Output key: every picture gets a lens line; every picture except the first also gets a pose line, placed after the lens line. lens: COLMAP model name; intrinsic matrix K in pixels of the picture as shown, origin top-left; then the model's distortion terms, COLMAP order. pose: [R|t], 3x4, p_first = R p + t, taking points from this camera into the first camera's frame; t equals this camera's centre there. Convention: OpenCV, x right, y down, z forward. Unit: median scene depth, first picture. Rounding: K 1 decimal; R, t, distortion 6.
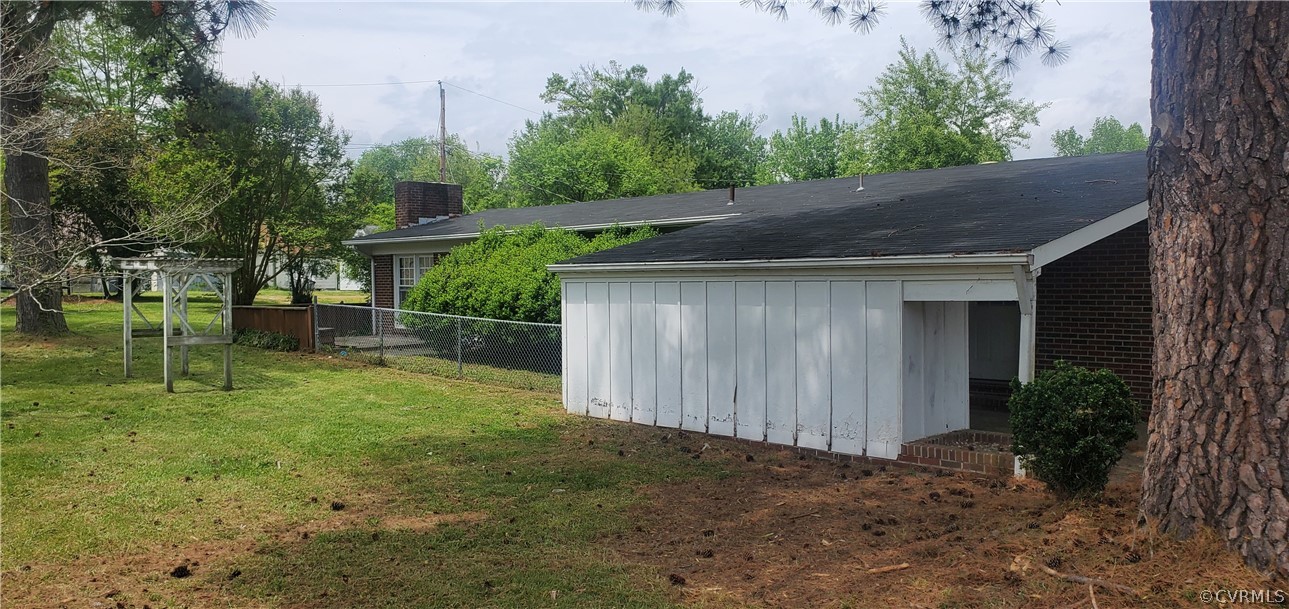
lens RADIAL K [[967.6, 0, 646.7], [0, 967.6, 294.7], [0, 0, 1]] dist [0.004627, 0.000312]
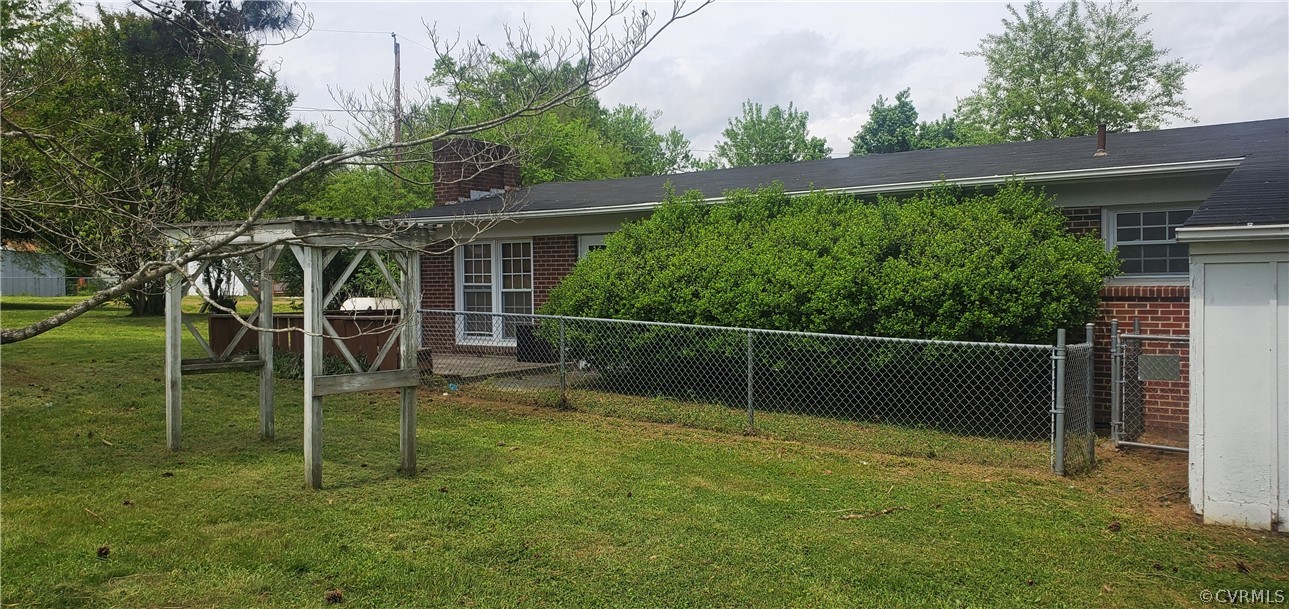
lens RADIAL K [[967.6, 0, 646.7], [0, 967.6, 294.7], [0, 0, 1]] dist [0.004627, 0.000312]
pose [[0.983909, -0.005841, 0.178576, -0.172277], [0.006798, 0.999966, -0.004749, 0.001762], [-0.178542, 0.005886, 0.983915, 0.196761]]
